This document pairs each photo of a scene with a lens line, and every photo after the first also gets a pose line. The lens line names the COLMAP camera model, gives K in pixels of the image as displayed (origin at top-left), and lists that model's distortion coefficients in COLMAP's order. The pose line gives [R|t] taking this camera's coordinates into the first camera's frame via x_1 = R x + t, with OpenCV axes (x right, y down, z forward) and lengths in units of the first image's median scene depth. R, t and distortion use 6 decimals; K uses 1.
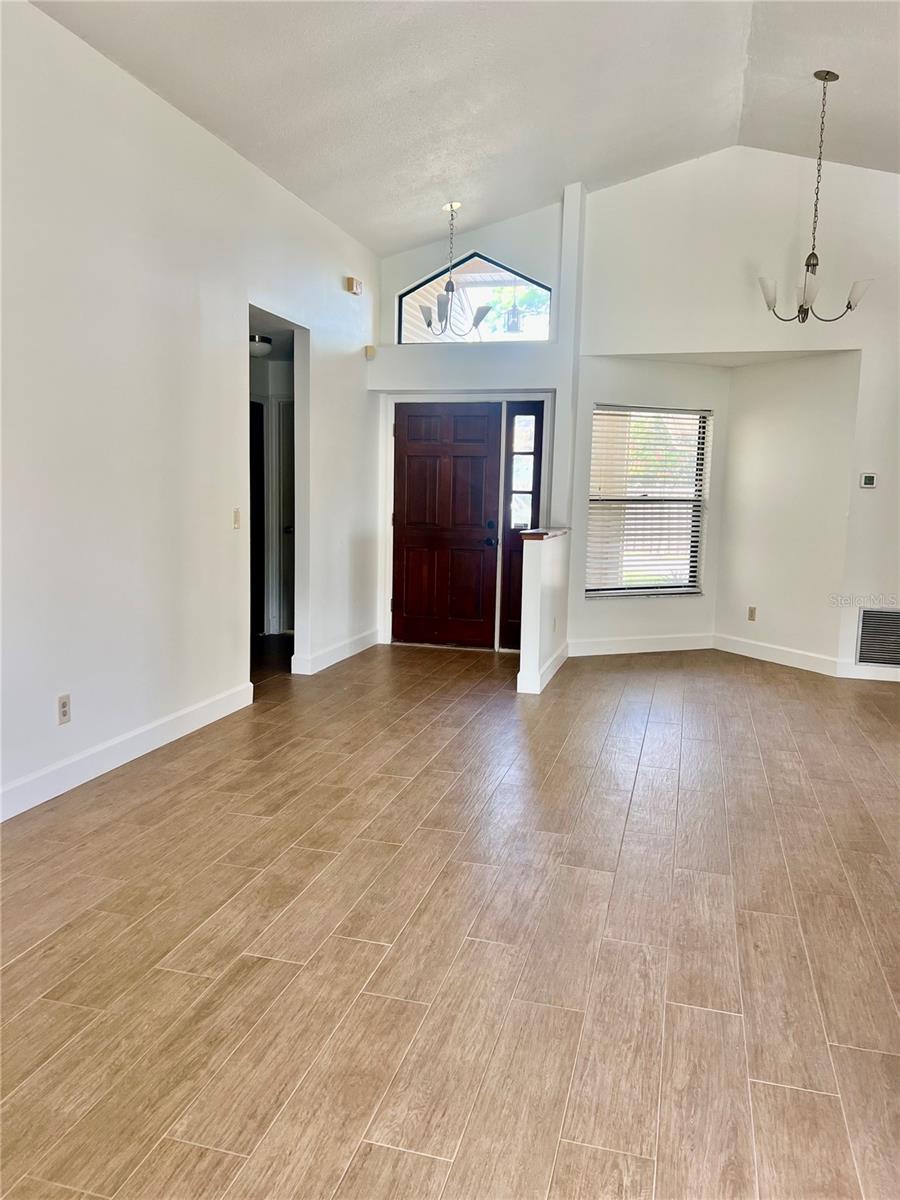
lens RADIAL K [[903.1, 0, 449.6], [0, 903.1, 600.6], [0, 0, 1]] dist [0.054402, -0.059348]
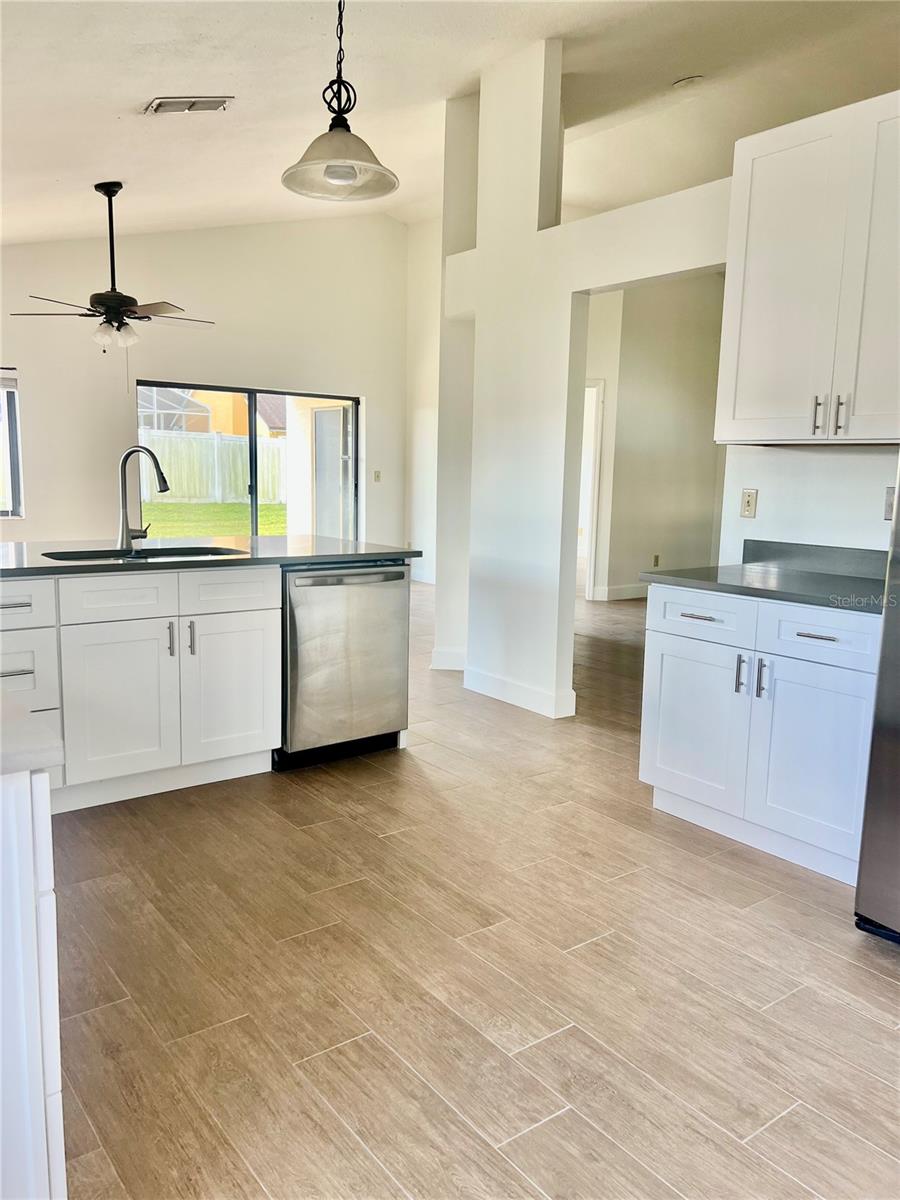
lens RADIAL K [[903.1, 0, 444.4], [0, 903.1, 599.6], [0, 0, 1]] dist [0.054402, -0.059348]
pose [[-0.610659, 0.083902, -0.787437, 0.478055], [-0.131236, 0.969899, 0.205117, -0.160915], [0.780944, 0.228596, -0.581267, 1.731221]]
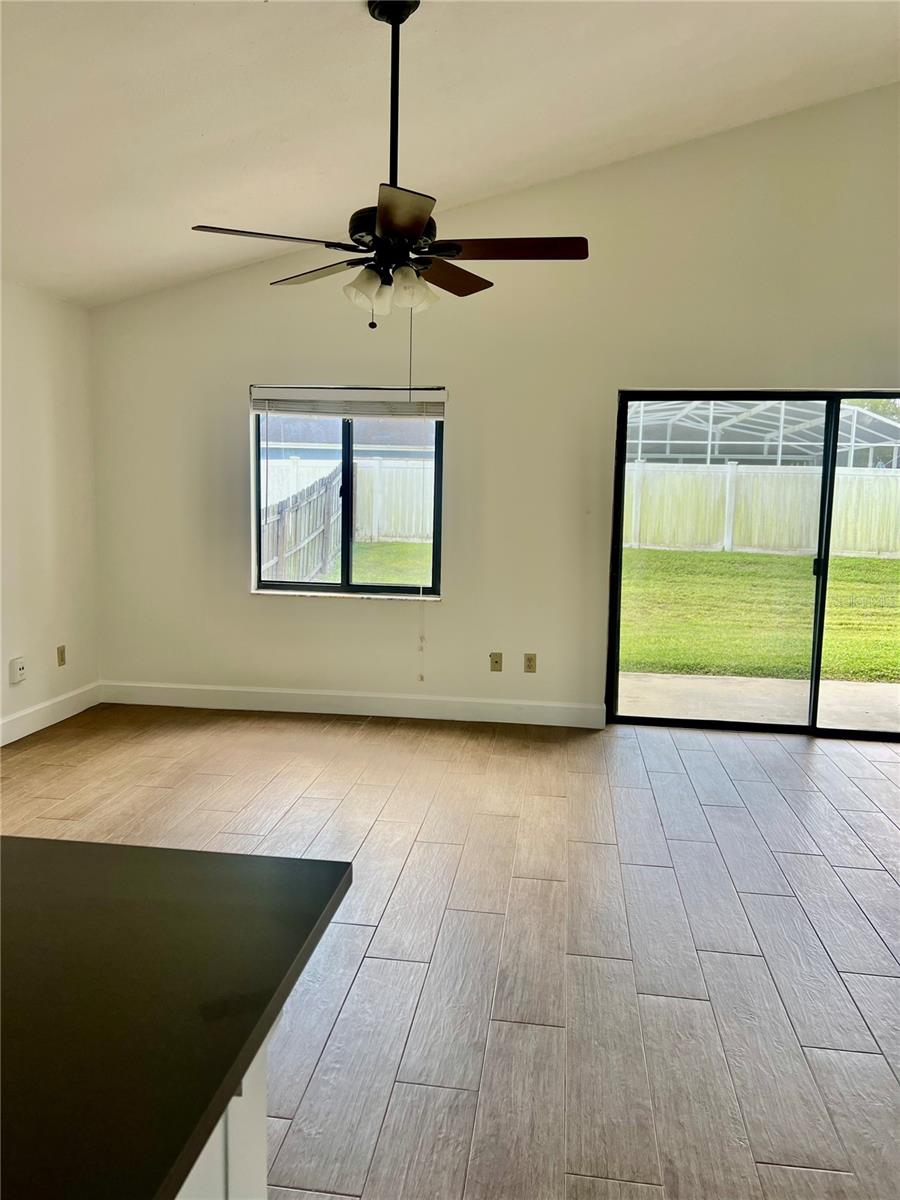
lens RADIAL K [[903.1, 0, 442.8], [0, 903.1, 604.5], [0, 0, 1]] dist [0.054402, -0.059348]
pose [[-0.991008, -0.021958, -0.131989, -0.989952], [-0.054083, 0.968007, 0.245025, -0.120058], [0.122386, 0.249960, -0.960490, 0.727663]]
